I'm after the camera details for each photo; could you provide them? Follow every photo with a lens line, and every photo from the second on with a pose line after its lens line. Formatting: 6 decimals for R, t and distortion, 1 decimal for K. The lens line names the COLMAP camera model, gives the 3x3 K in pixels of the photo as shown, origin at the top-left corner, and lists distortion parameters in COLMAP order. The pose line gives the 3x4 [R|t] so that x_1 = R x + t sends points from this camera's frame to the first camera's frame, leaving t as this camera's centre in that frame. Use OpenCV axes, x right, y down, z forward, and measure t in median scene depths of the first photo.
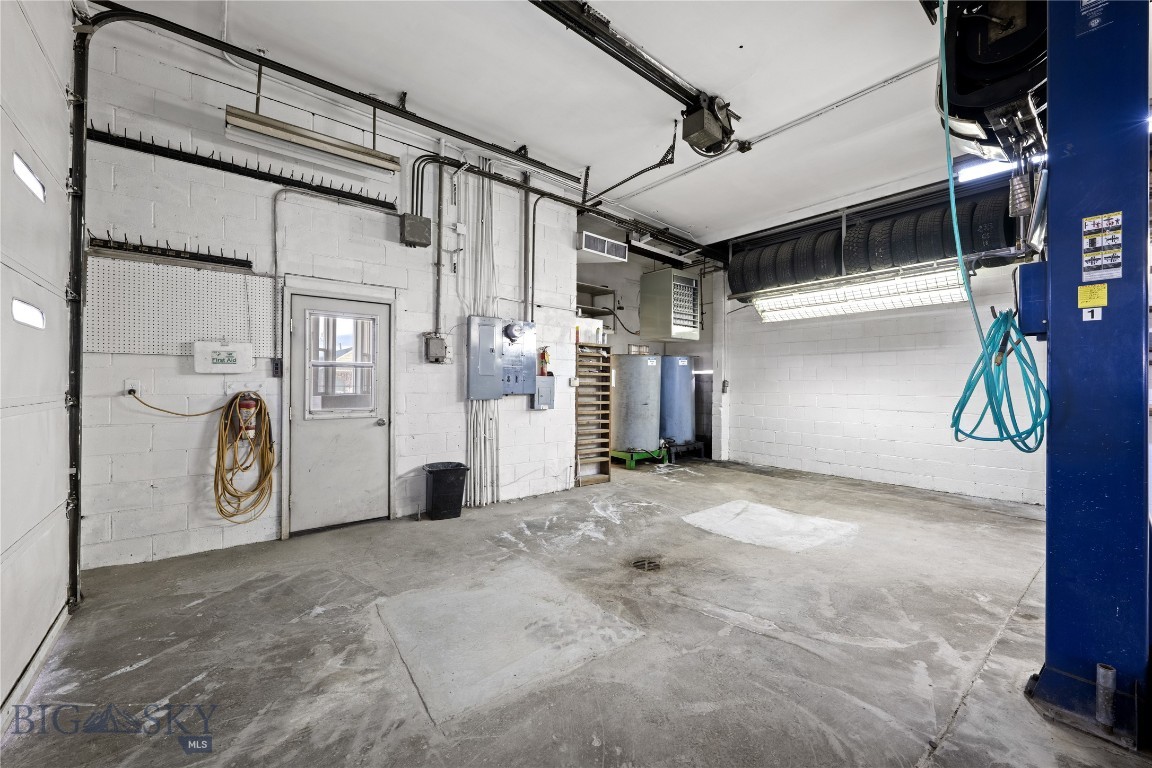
lens RADIAL K [[458.1, 0, 576.0], [0, 458.1, 384.0], [0, 0, 1]] dist [0.000049, 0.000067]
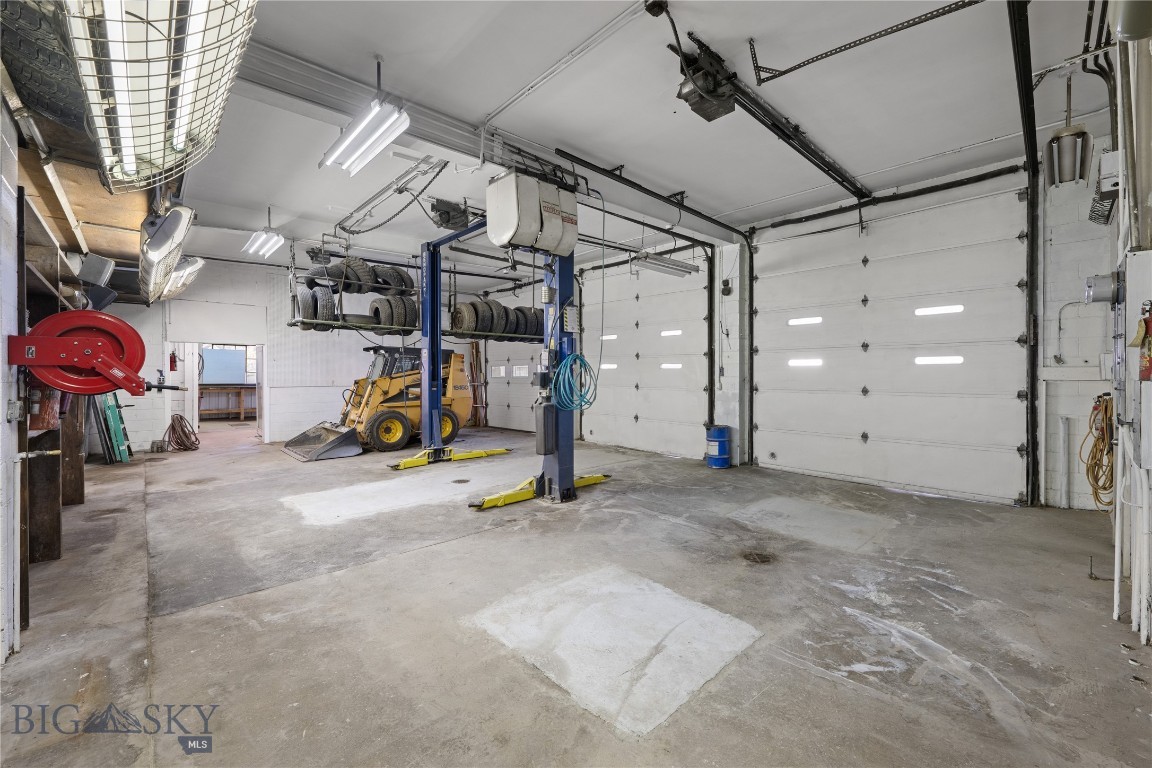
lens RADIAL K [[452.7, 0, 576.8], [0, 452.7, 376.0], [0, 0, 1]] dist [-0.000323, 0.000031]
pose [[-0.997403, -0.006715, -0.071711, 0.580989], [-0.006779, 0.999977, 0.000656, -0.023451], [0.071704, 0.001141, -0.997425, 1.805289]]
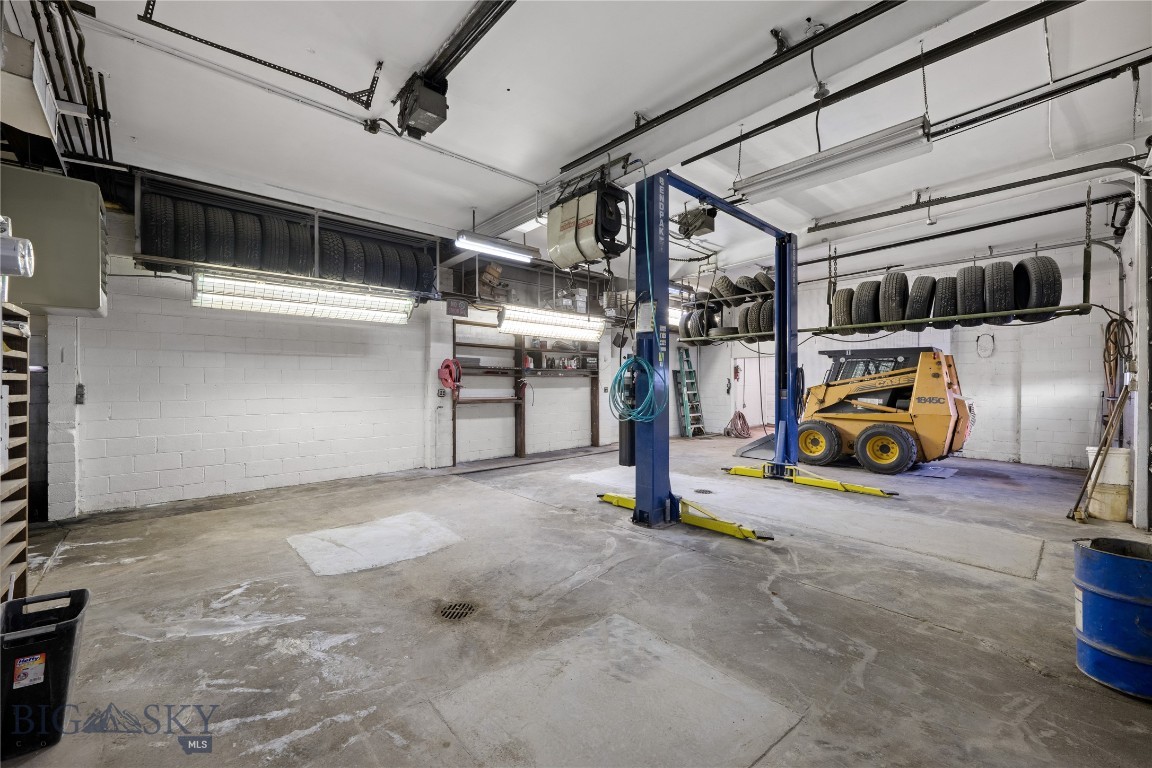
lens RADIAL K [[458.1, 0, 576.0], [0, 458.1, 384.0], [0, 0, 1]] dist [0.000049, 0.000067]
pose [[-0.064843, -0.010716, 0.997838, -0.628190], [-0.002731, 0.999940, 0.010561, -0.030667], [-0.997892, -0.002041, -0.064868, 0.746591]]
